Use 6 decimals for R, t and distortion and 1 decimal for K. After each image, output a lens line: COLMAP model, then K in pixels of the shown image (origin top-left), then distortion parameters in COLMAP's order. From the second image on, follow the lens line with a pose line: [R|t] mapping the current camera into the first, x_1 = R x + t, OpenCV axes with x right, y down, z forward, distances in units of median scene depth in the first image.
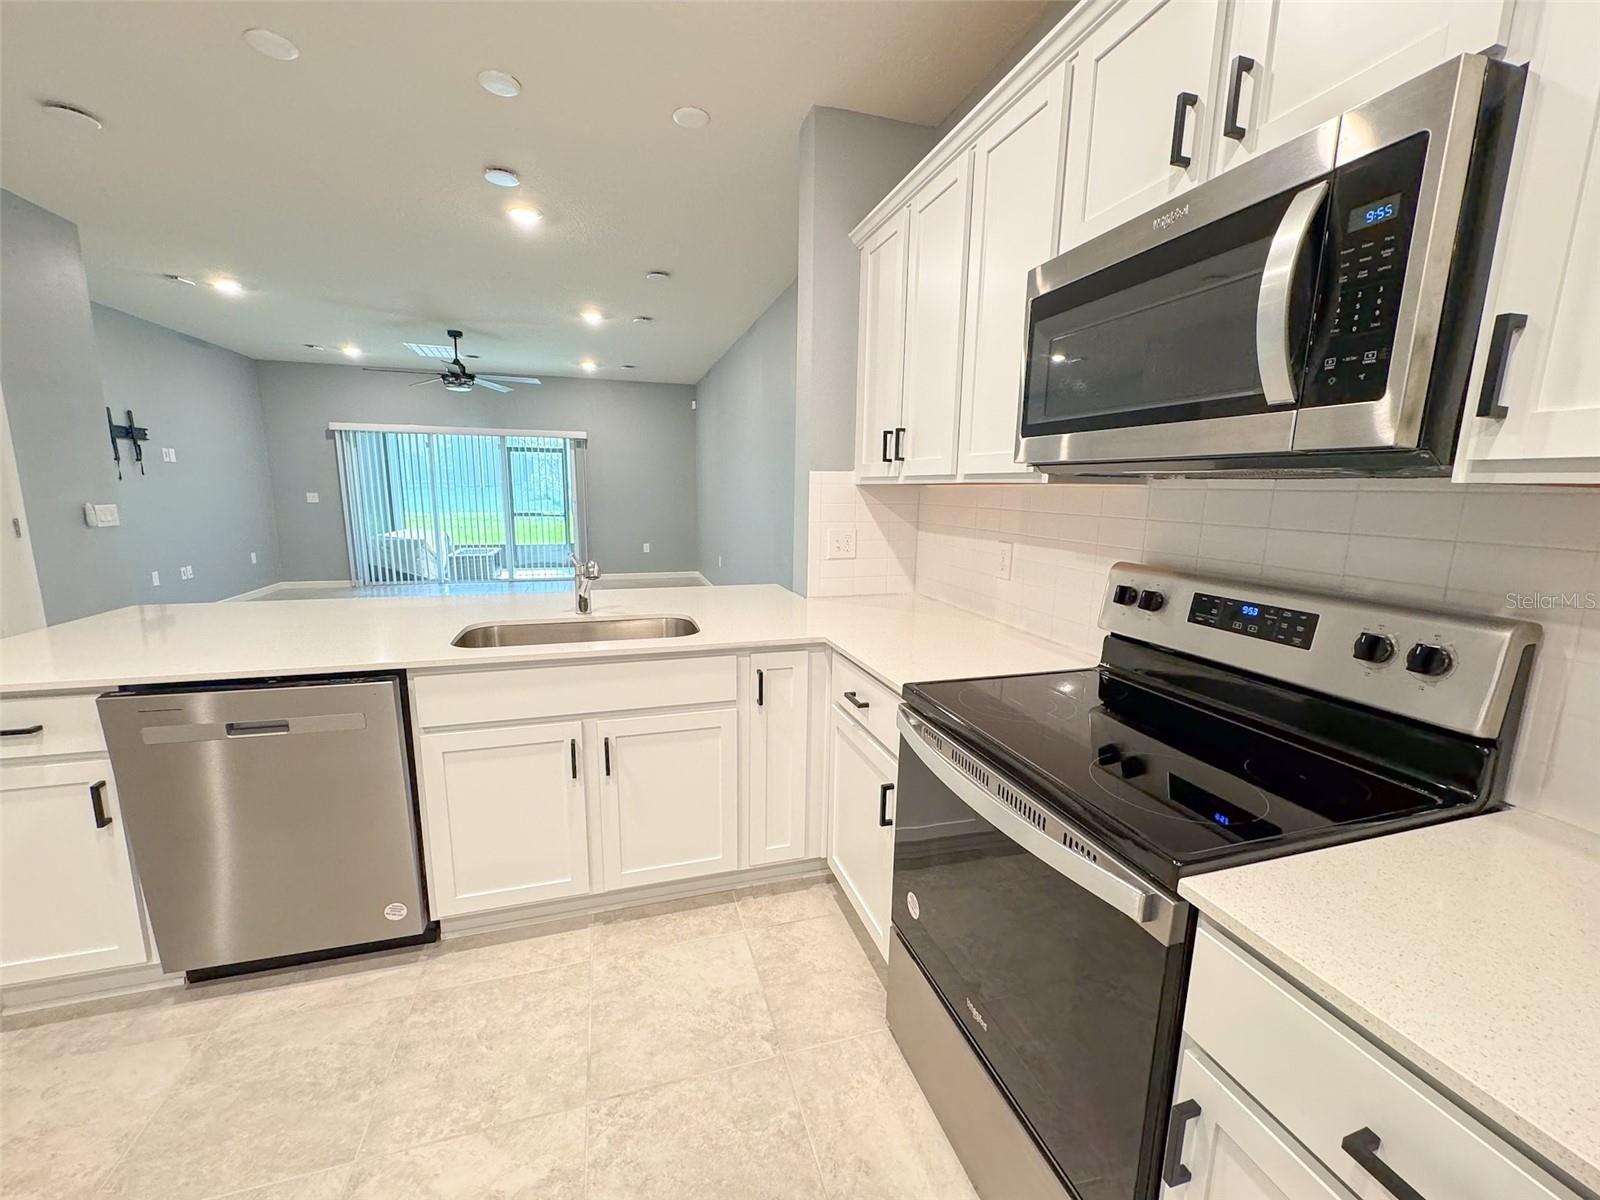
lens RADIAL K [[639.3, 0, 798.5], [0, 639.3, 599.0], [0, 0, 1]] dist [-0.003048, 0.000126]
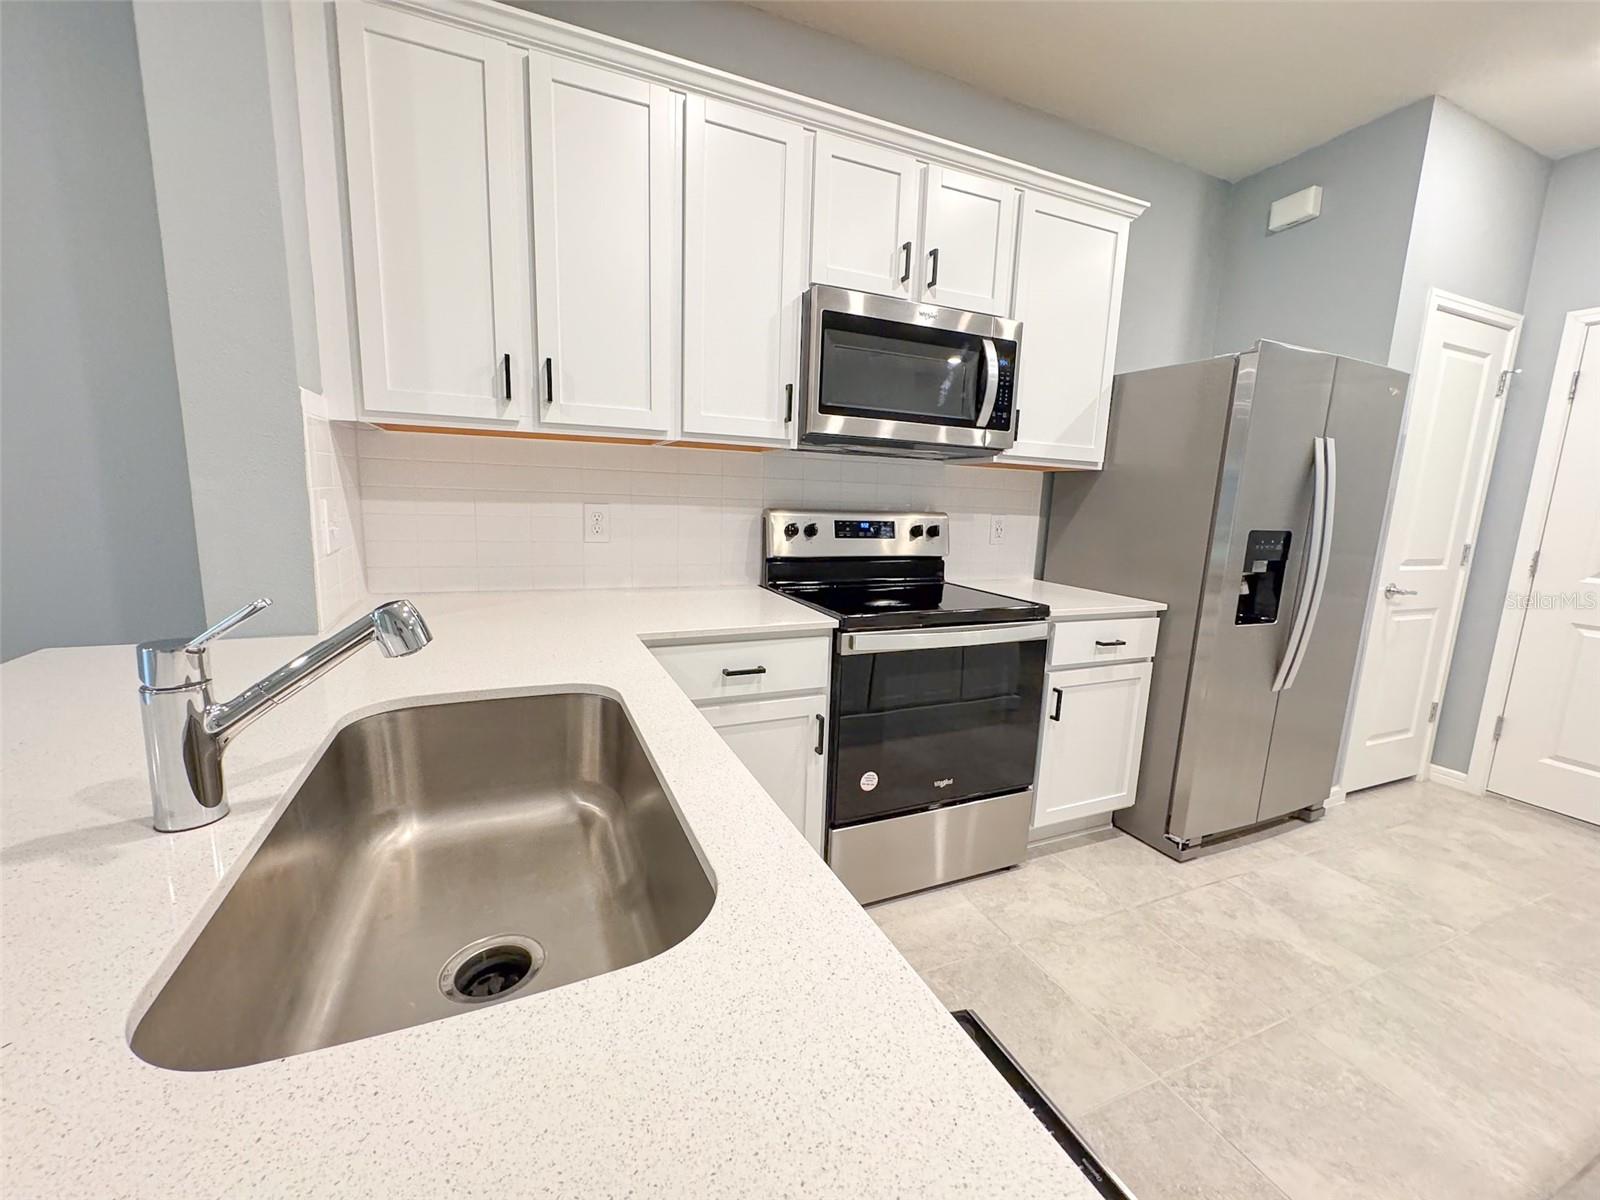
lens RADIAL K [[639.3, 0, 798.5], [0, 639.3, 599.0], [0, 0, 1]] dist [-0.003048, 0.000126]
pose [[-0.115534, -0.179623, 0.976928, -0.885025], [0.134951, 0.971556, 0.194595, -0.125873], [-0.984094, 0.154320, -0.088008, 1.074407]]
